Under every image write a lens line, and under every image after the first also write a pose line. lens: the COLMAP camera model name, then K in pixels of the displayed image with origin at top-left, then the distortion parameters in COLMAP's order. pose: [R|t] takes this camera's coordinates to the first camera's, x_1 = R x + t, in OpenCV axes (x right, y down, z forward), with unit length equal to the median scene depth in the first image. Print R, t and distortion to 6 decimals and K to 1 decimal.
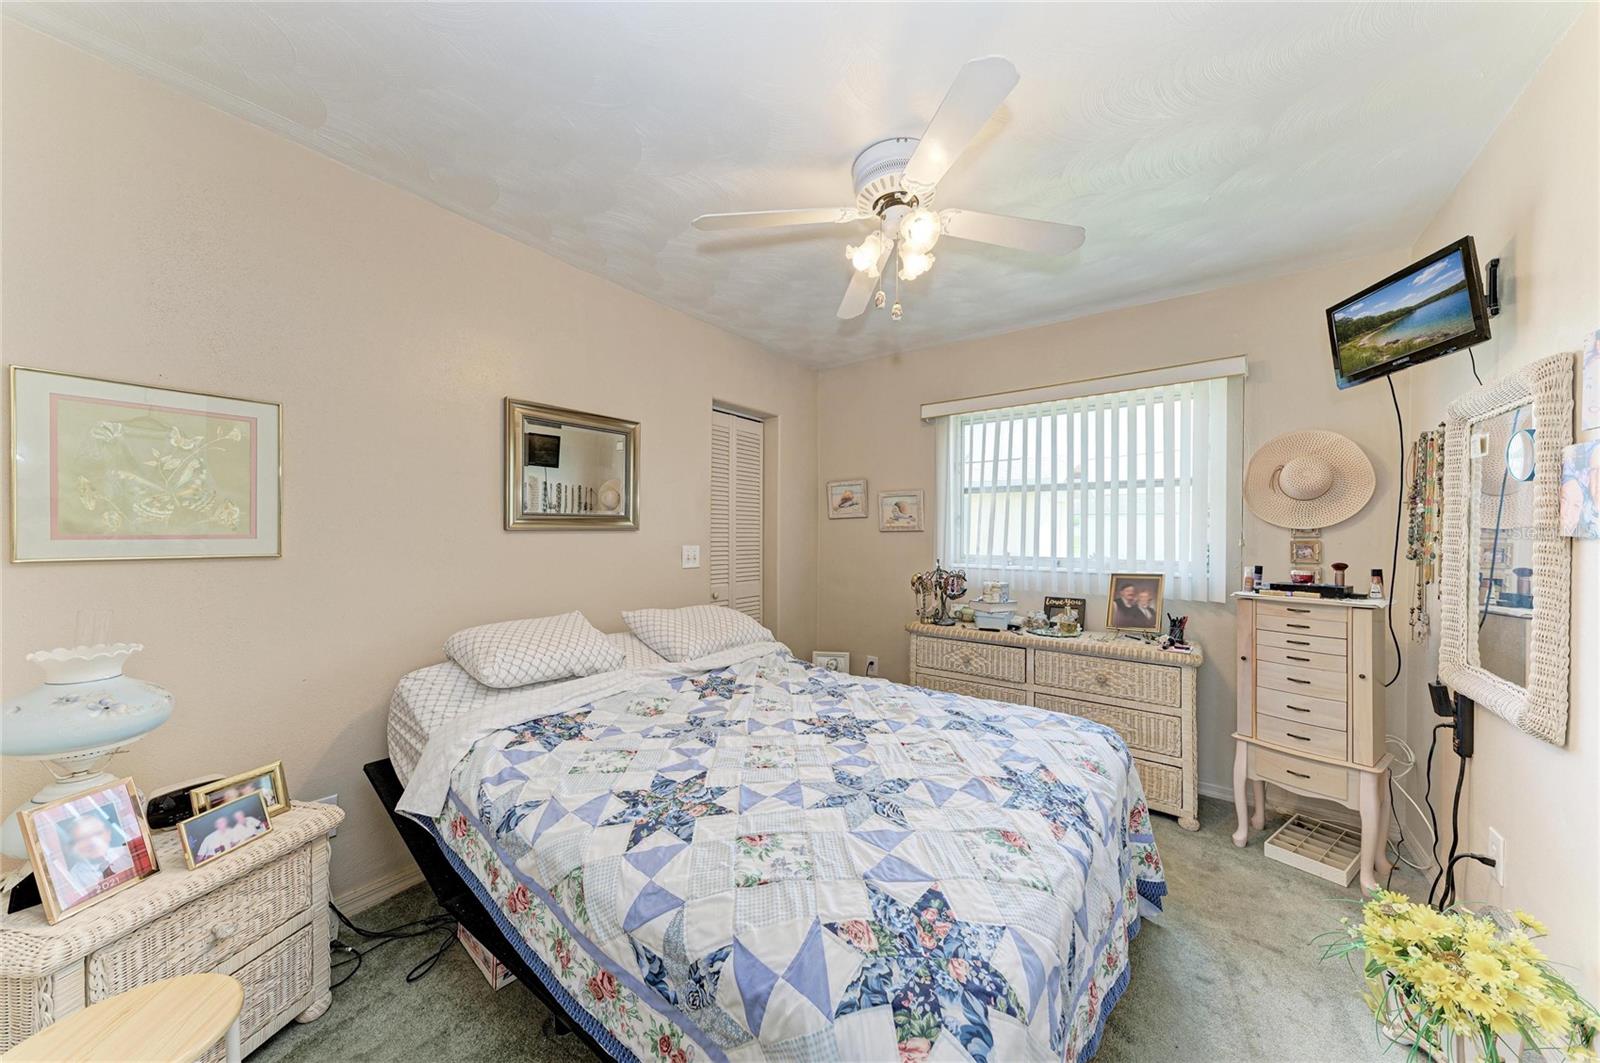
lens RADIAL K [[542.3, 0, 805.6], [0, 542.3, 536.4], [0, 0, 1]] dist [0.020578, -0.004229]
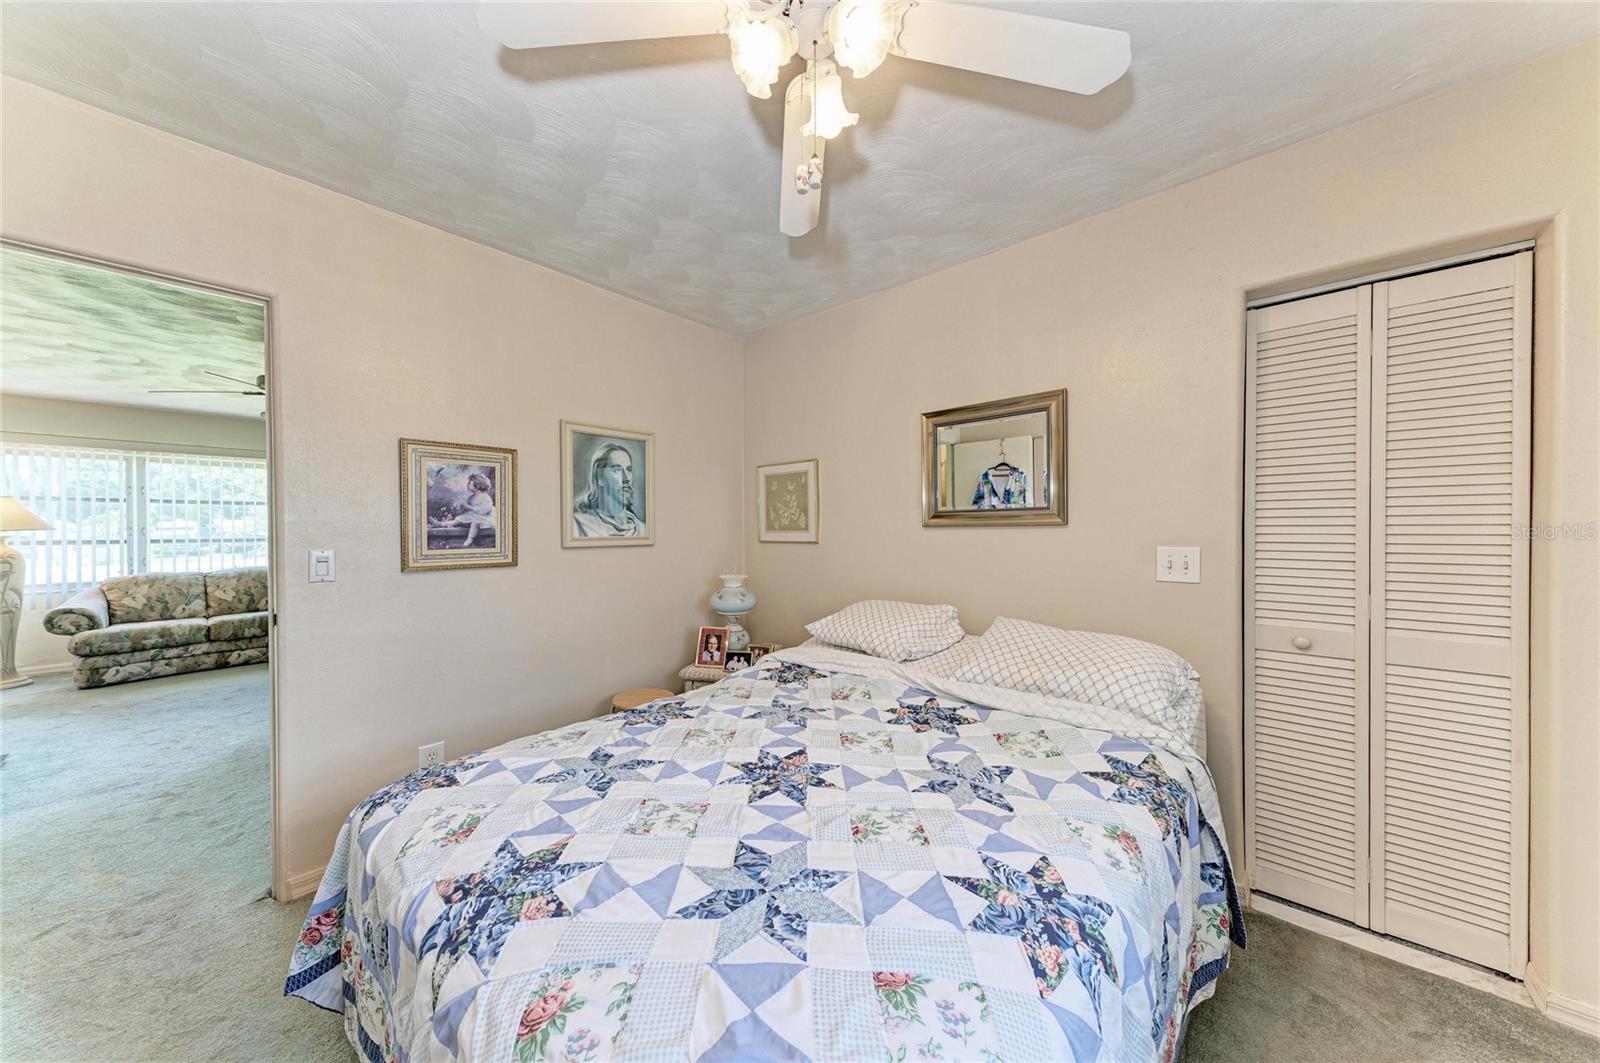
lens RADIAL K [[542.3, 0, 800.0], [0, 542.3, 536.3], [0, 0, 1]] dist [0.020578, -0.004229]
pose [[-0.100857, 0.007662, -0.994871, 0.859483], [-0.001921, 0.999967, 0.007896, 0.000157], [0.994899, 0.002707, -0.100839, 1.128043]]
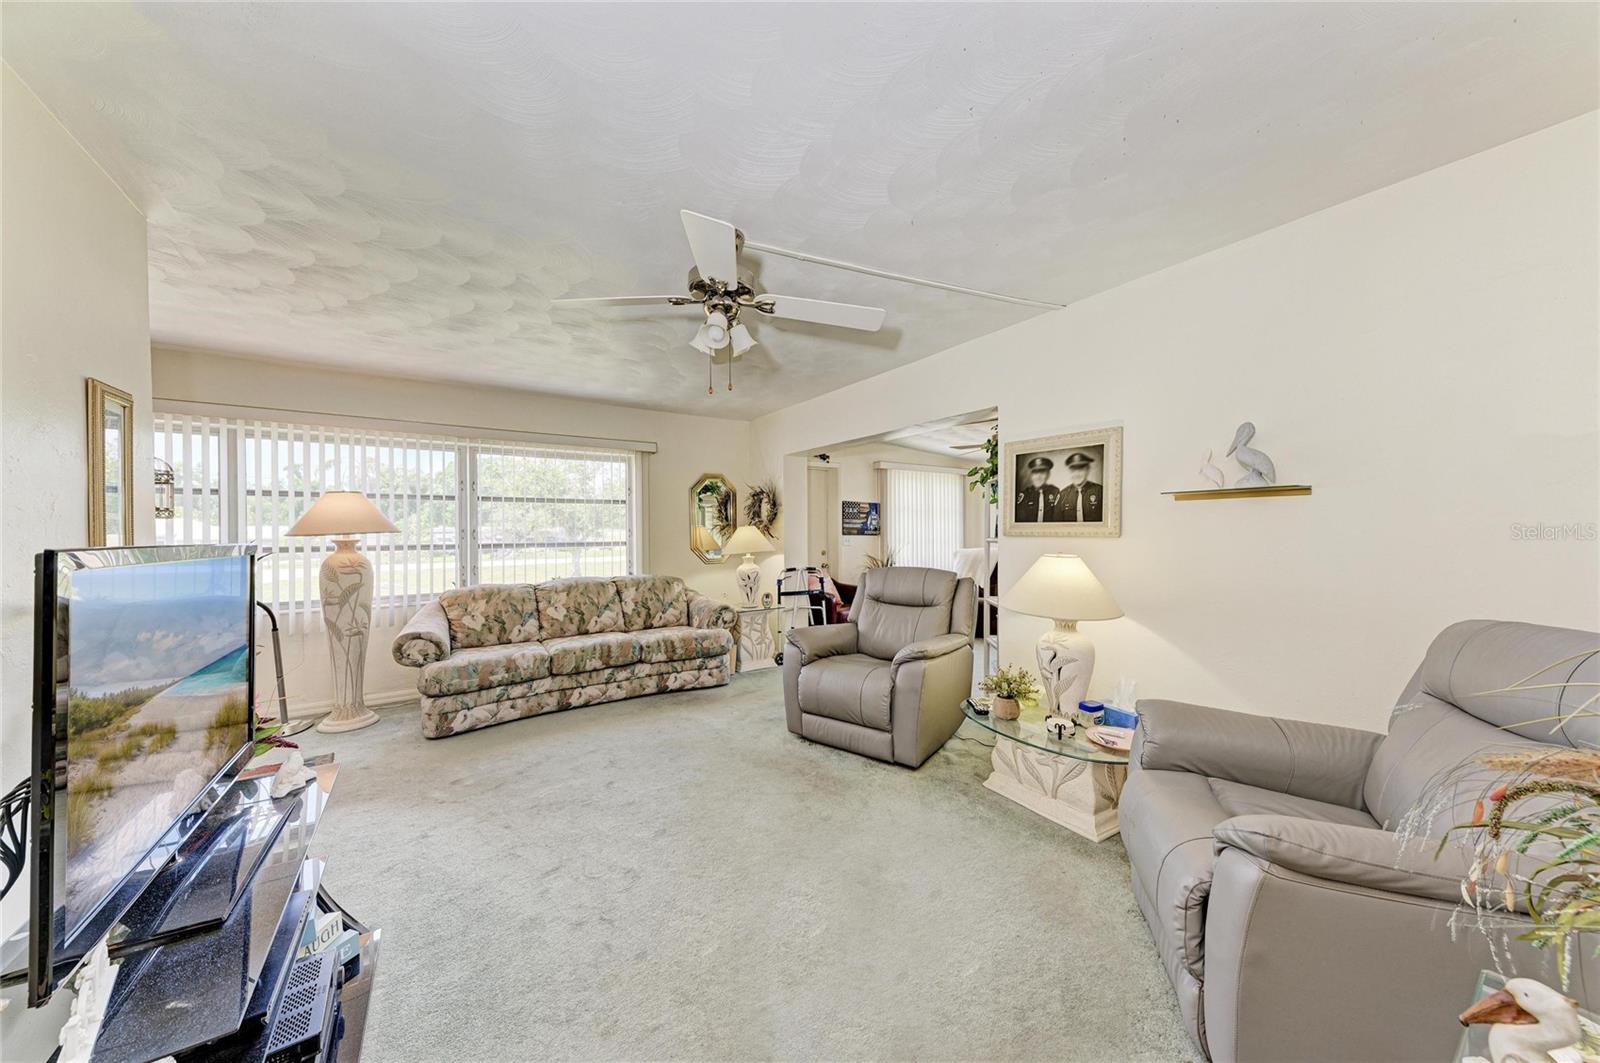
lens RADIAL K [[542.3, 0, 802.5], [0, 542.3, 535.4], [0, 0, 1]] dist [0.020578, -0.004229]
pose [[-0.349464, 0.003401, -0.936944, -0.020569], [0.003885, 0.999990, 0.002181, 0.010519], [0.936942, -0.002878, -0.349473, -0.566022]]
